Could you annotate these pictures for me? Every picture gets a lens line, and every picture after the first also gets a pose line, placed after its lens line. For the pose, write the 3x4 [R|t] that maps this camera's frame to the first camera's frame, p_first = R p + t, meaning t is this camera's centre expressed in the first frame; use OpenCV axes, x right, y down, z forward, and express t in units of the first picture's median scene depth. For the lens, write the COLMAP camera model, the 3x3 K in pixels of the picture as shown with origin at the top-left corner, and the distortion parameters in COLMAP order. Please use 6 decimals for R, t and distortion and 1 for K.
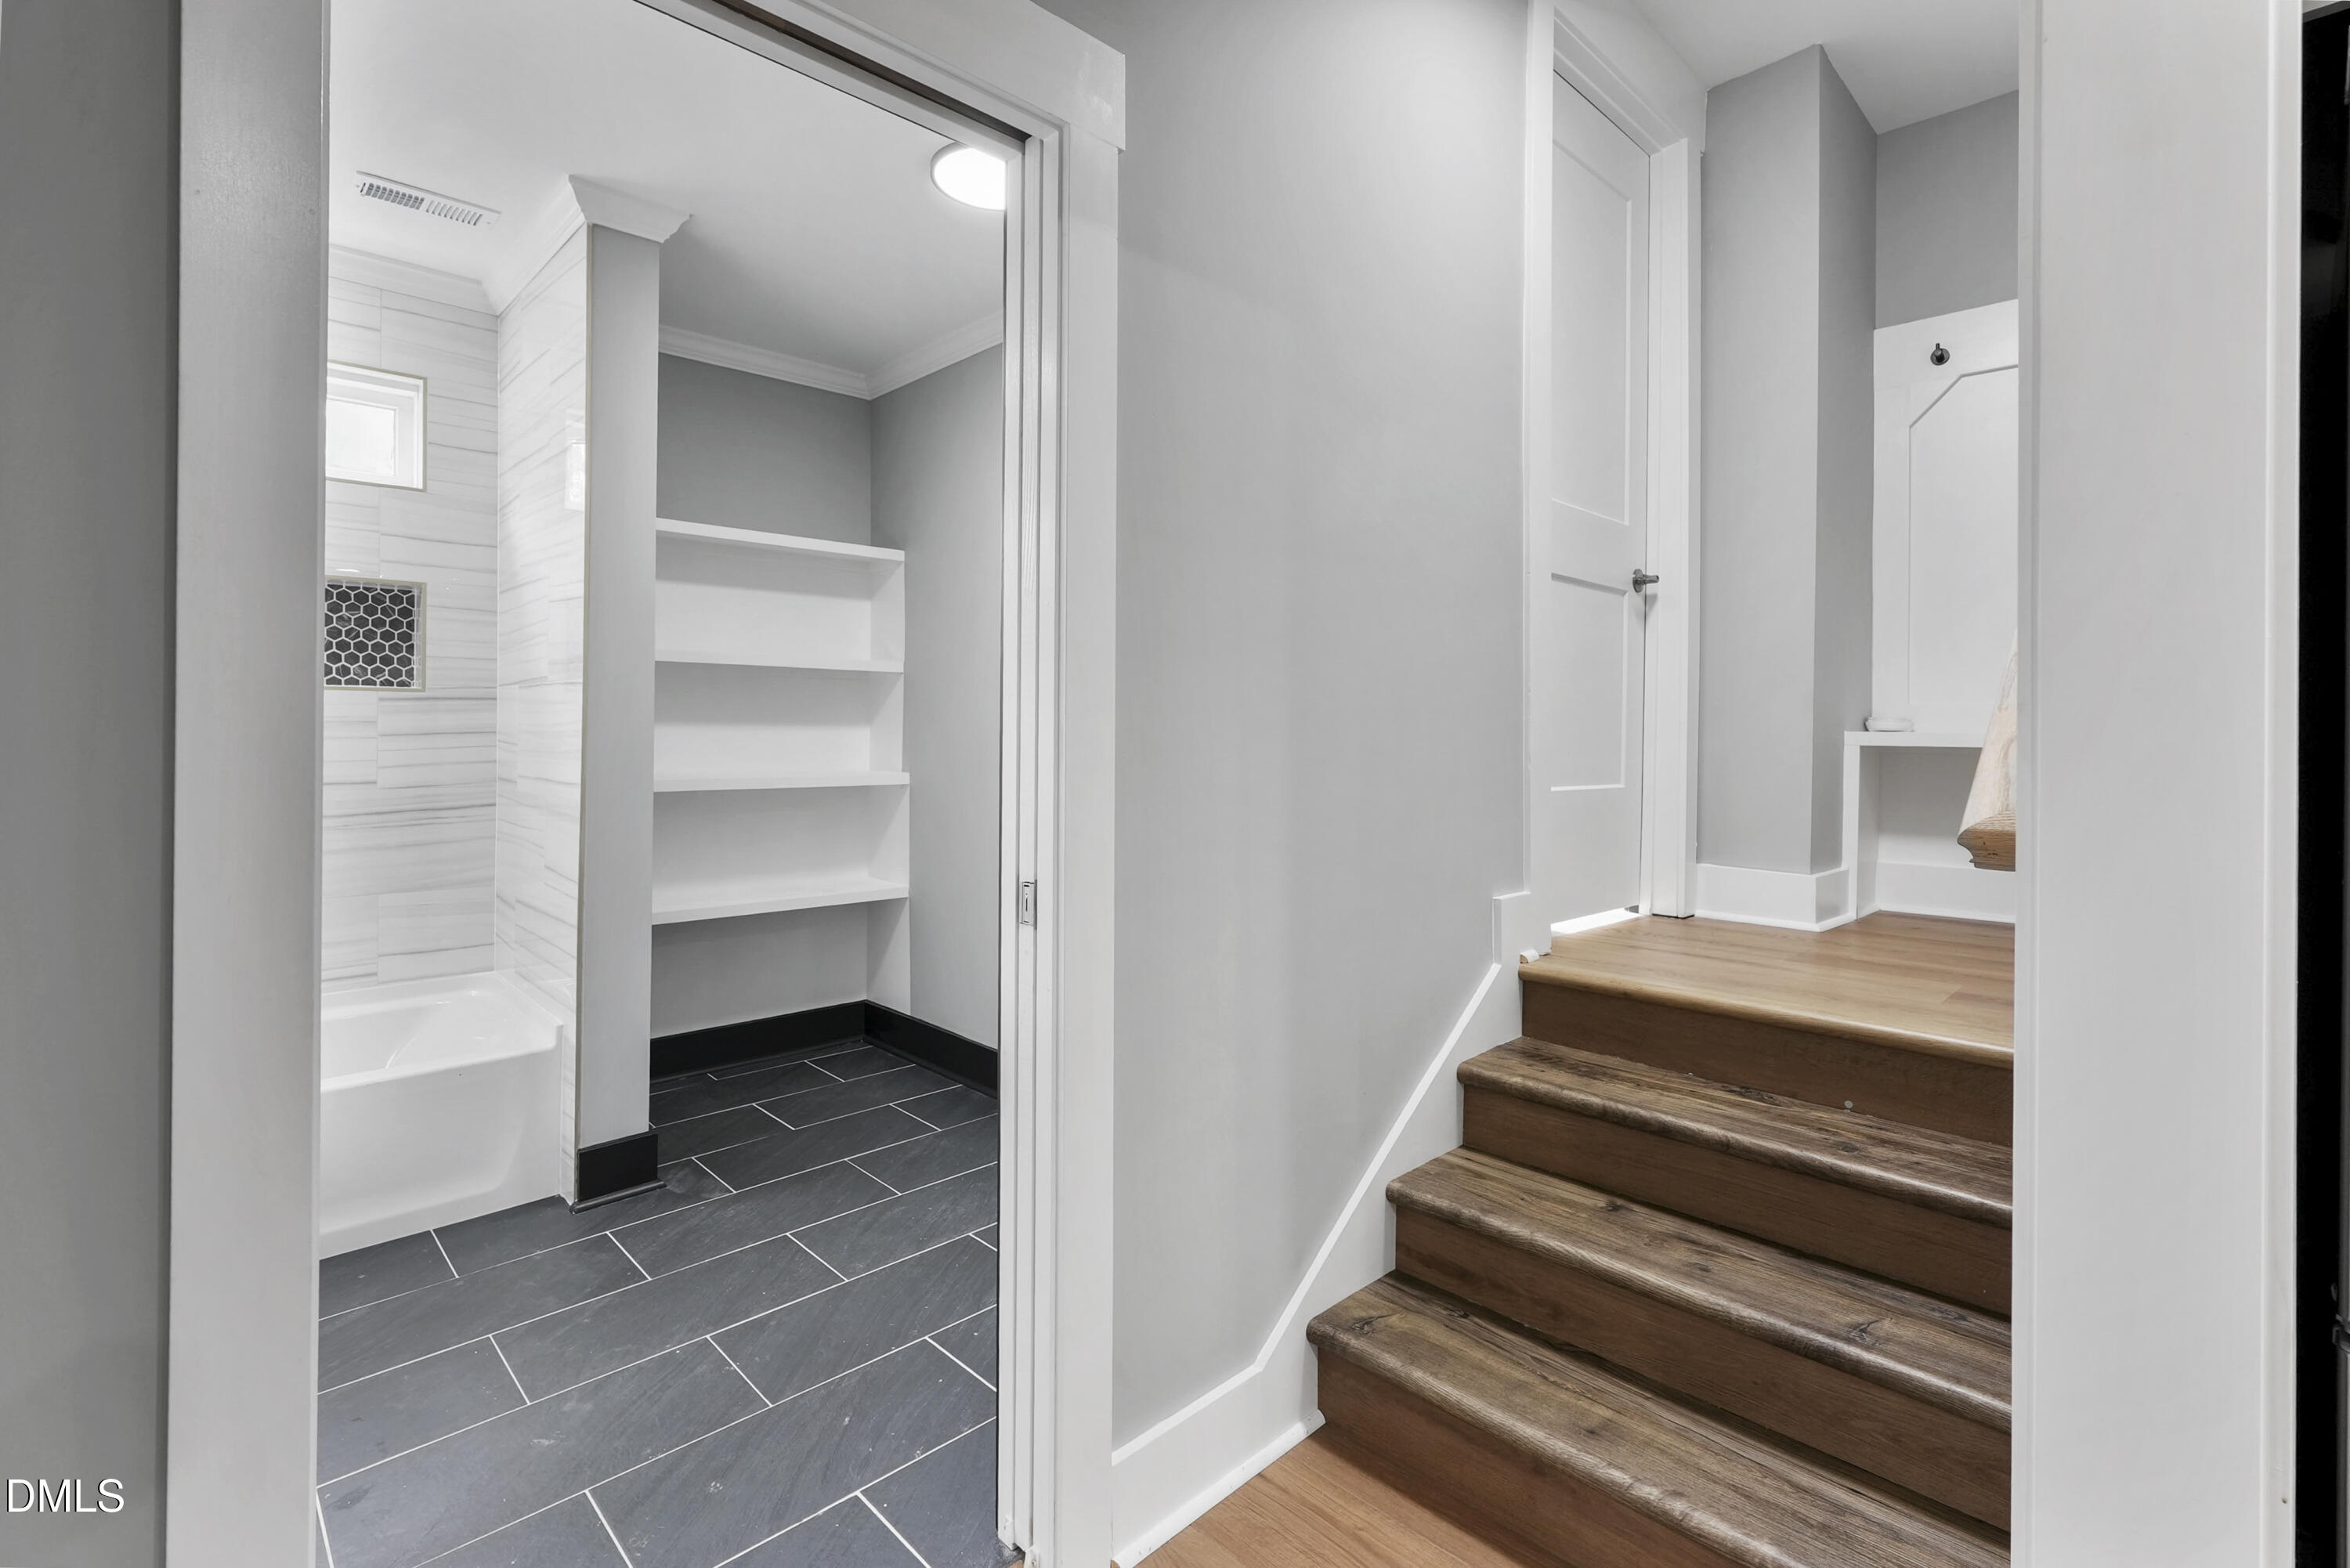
lens RADIAL K [[1065.1, 0, 1208.1], [0, 1065.1, 729.5], [0, 0, 1]] dist [-0.011510, 0.005312]
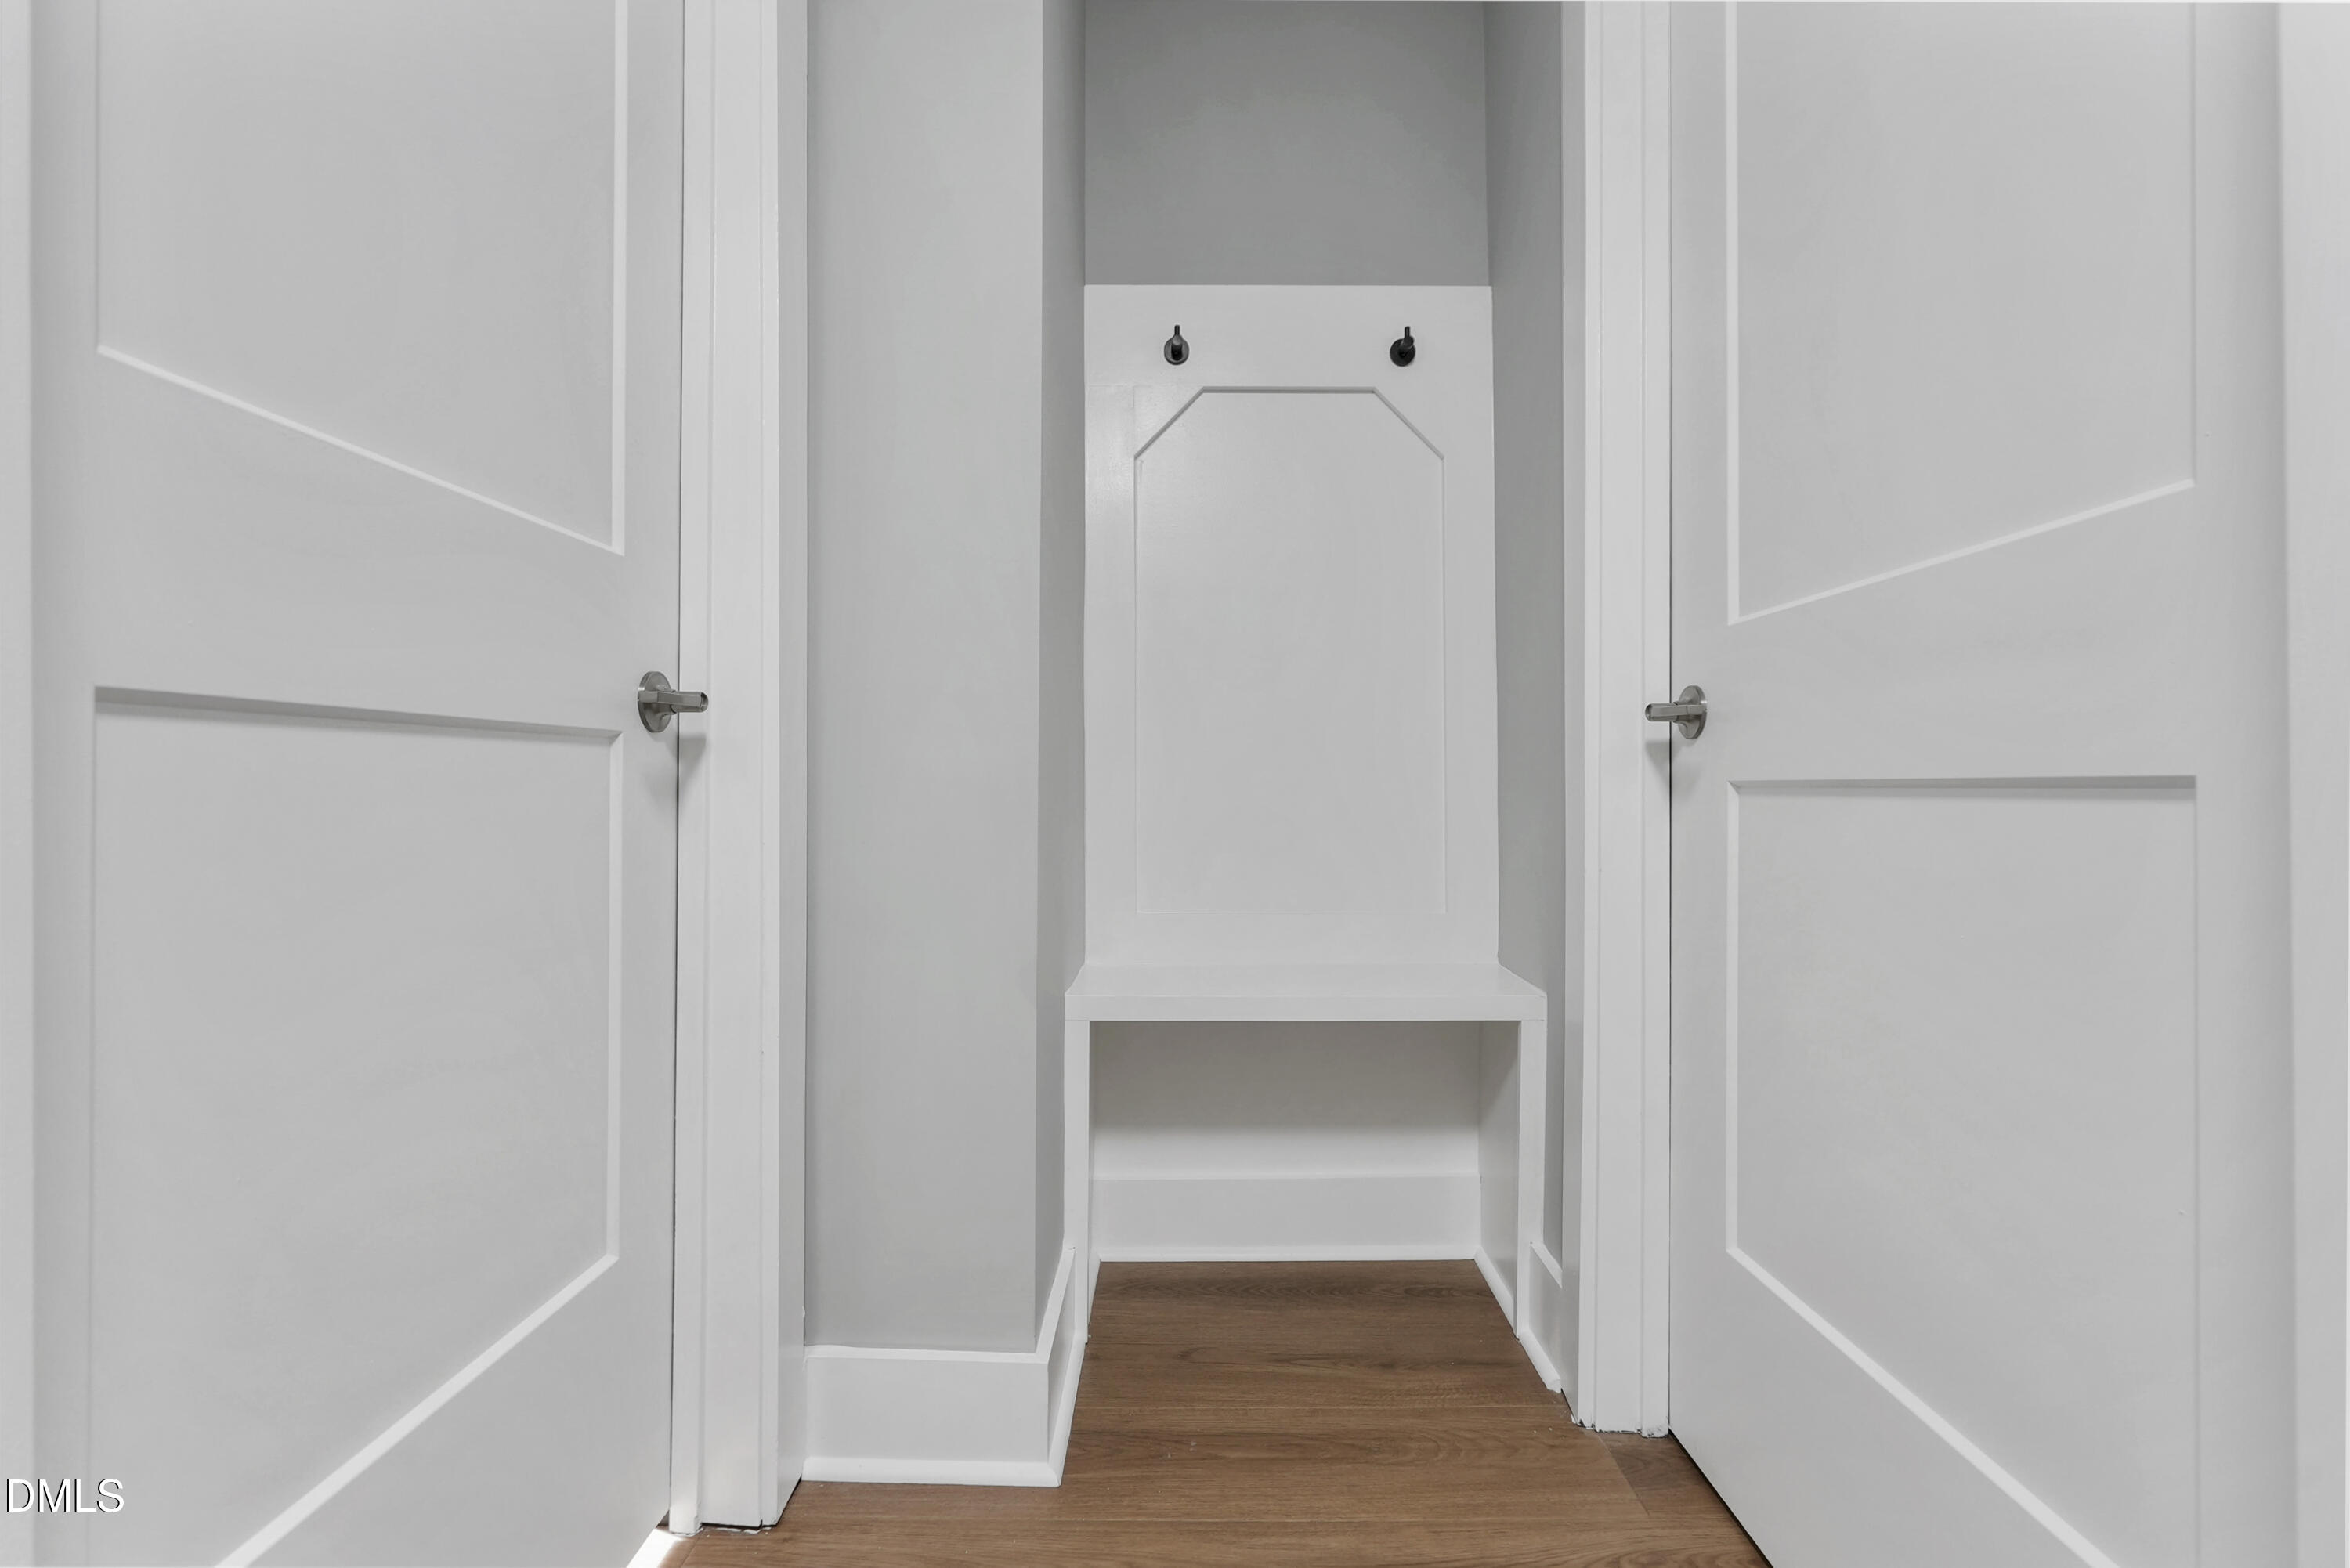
lens RADIAL K [[1065.1, 0, 1173.3], [0, 1065.1, 782.2], [0, 0, 1]] dist [-0.011510, 0.005312]
pose [[0.701956, -0.009176, 0.712161, 0.259110], [0.003596, 0.999950, 0.009340, -0.112640], [-0.712211, -0.003995, 0.701954, 0.589759]]
